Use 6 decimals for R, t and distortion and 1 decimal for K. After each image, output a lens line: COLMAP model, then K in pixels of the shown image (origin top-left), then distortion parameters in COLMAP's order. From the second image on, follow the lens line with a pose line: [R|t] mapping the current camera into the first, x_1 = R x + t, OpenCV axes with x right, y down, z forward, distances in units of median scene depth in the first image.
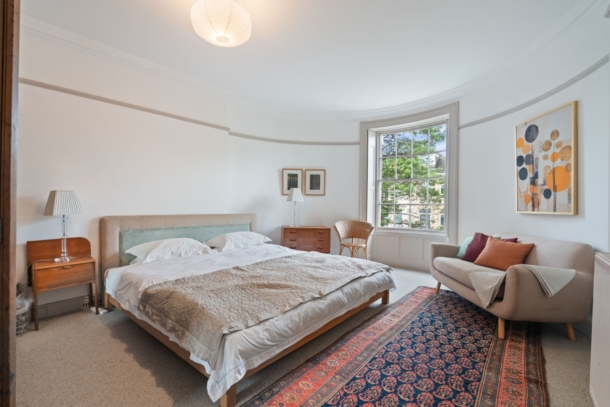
lens RADIAL K [[266.6, 0, 304.9], [0, 266.6, 204.6], [0, 0, 1]] dist [-0.000986, 0.000051]
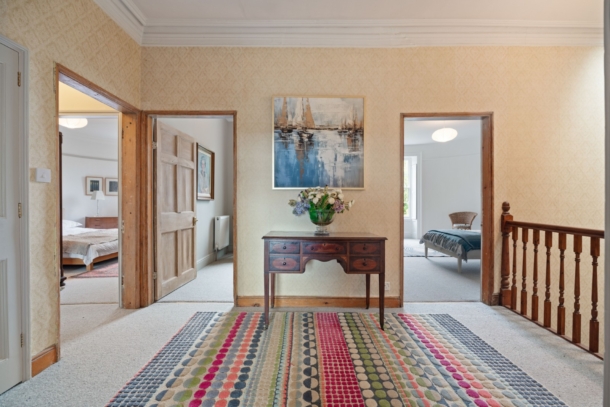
lens RADIAL K [[266.6, 0, 305.0], [0, 266.6, 204.9], [0, 0, 1]] dist [-0.000986, 0.000051]
pose [[0.761914, -0.004653, 0.647661, -0.114607], [-0.003441, 0.999931, 0.011231, -0.003768], [-0.647669, -0.010786, 0.761846, -0.841896]]
